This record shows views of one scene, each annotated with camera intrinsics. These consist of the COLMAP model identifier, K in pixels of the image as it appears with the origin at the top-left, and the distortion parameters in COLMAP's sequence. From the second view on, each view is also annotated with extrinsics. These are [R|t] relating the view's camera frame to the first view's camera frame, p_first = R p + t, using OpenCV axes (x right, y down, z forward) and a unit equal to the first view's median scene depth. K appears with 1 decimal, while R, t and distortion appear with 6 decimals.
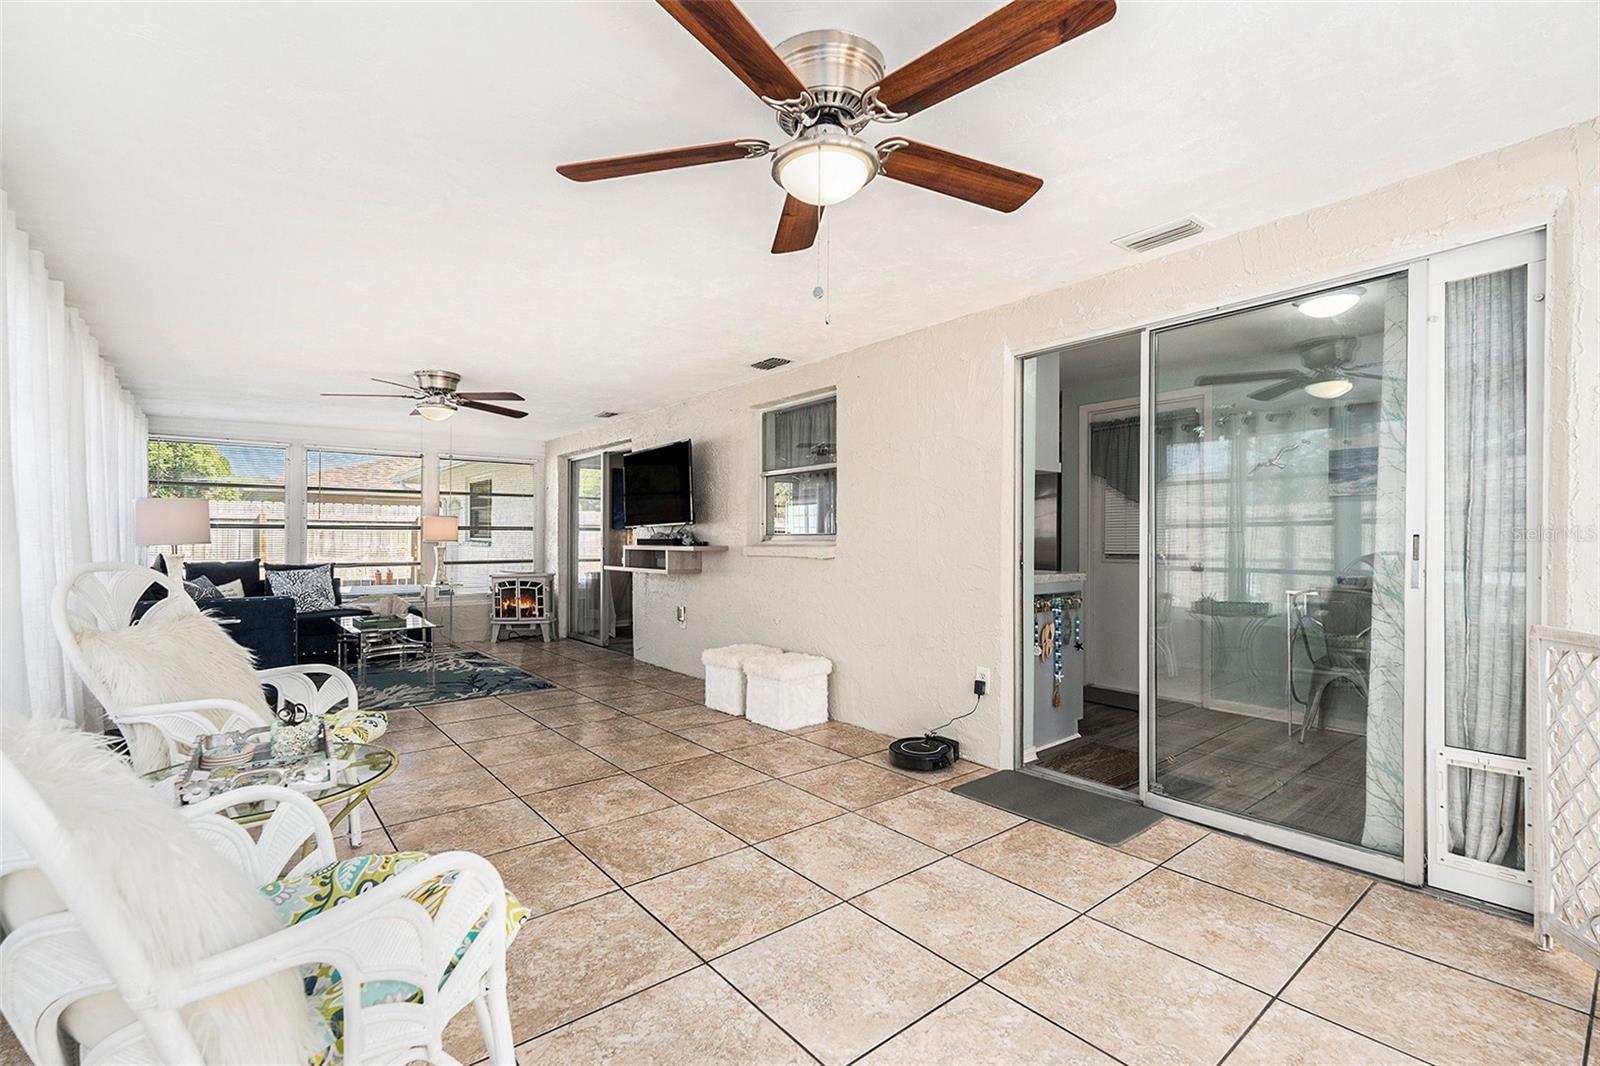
lens RADIAL K [[708.4, 0, 801.1], [0, 708.4, 539.6], [0, 0, 1]] dist [0.001066, -0.000023]
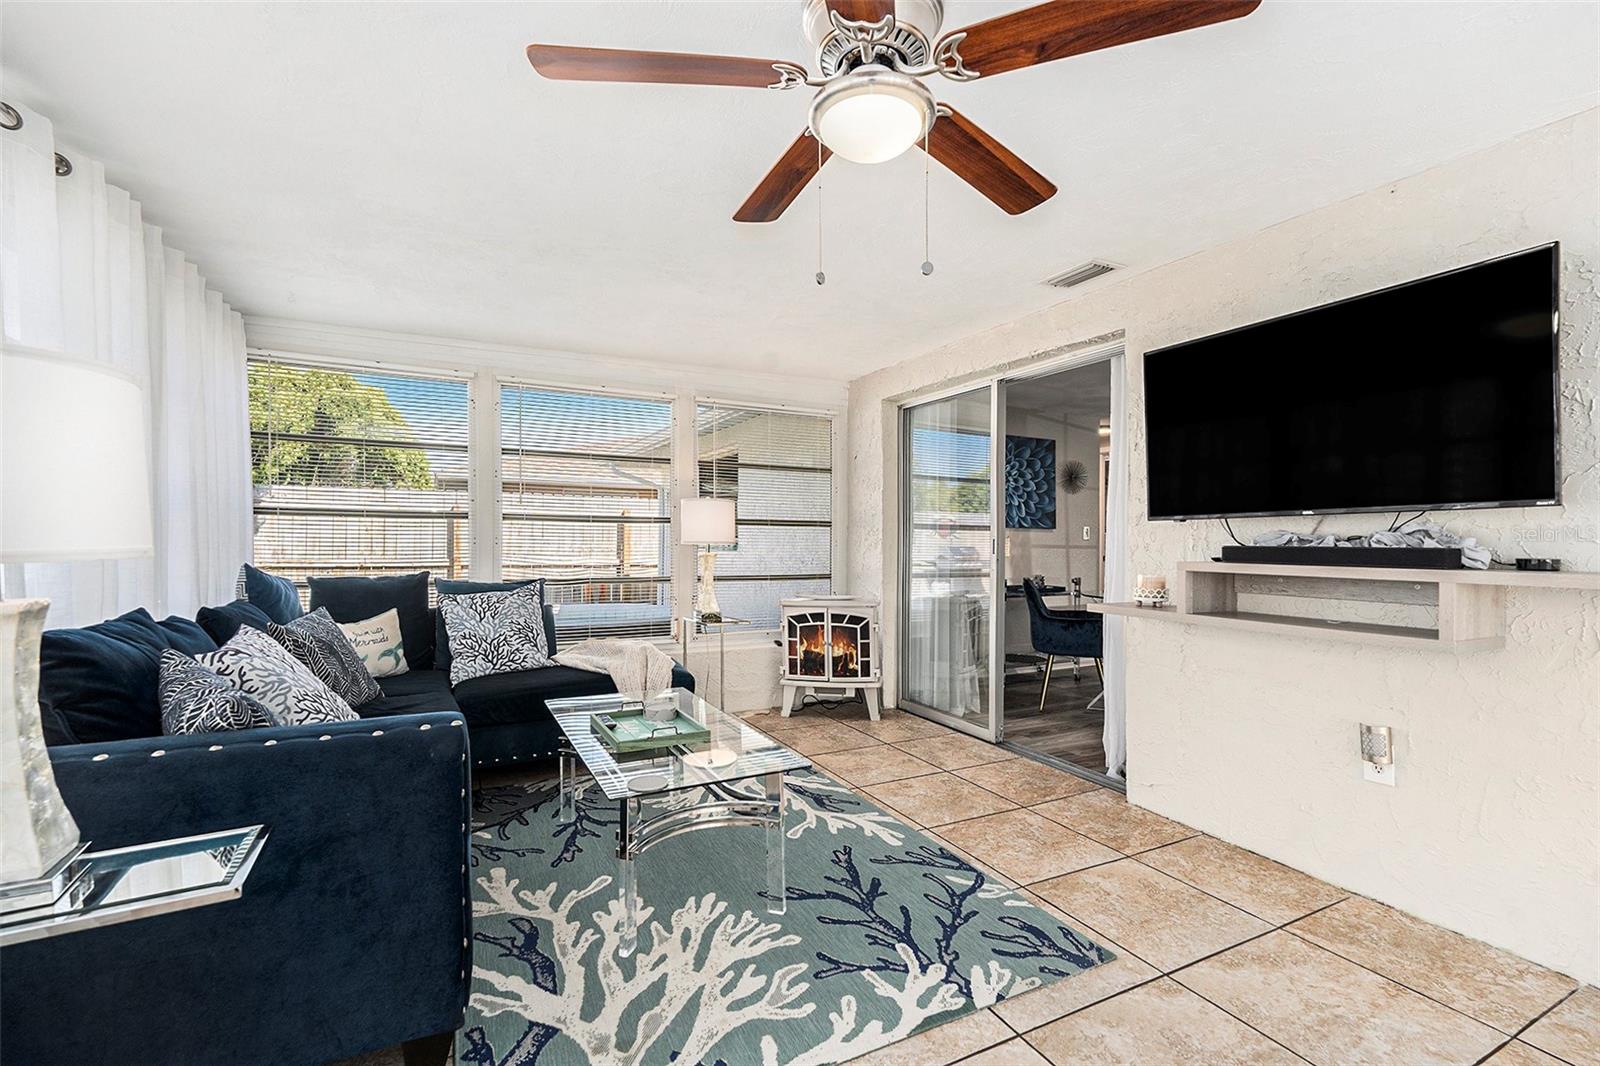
lens RADIAL K [[708.4, 0, 801.1], [0, 708.4, 539.6], [0, 0, 1]] dist [0.001066, -0.000023]
pose [[0.977160, 0.010842, -0.212228, -0.404232], [-0.010785, 0.999941, 0.001426, -0.002674], [0.212231, 0.000895, 0.977219, 0.583750]]
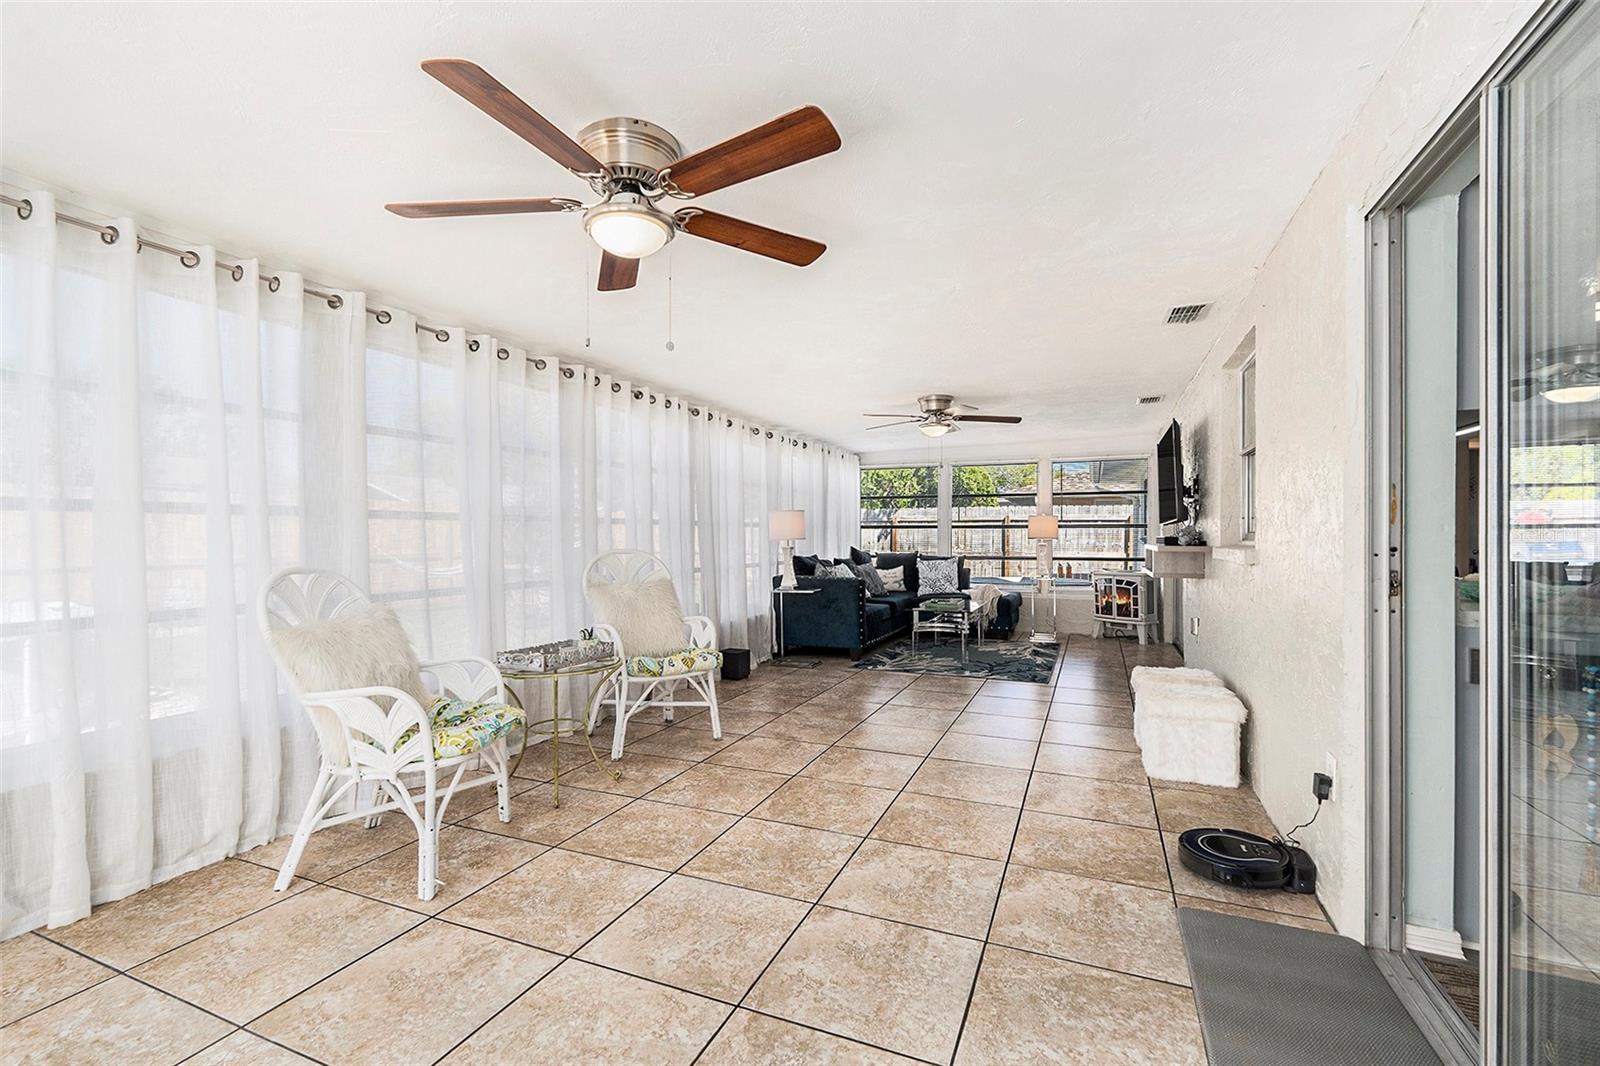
lens RADIAL K [[707.5, 0, 800.0], [0, 707.5, 533.0], [0, 0, 1]] dist [0.011707, 0.000251]
pose [[0.466635, -0.004107, -0.884440, 0.365293], [-0.000903, 0.999986, -0.005120, 0.000035], [0.884450, 0.003188, 0.466625, 0.204675]]
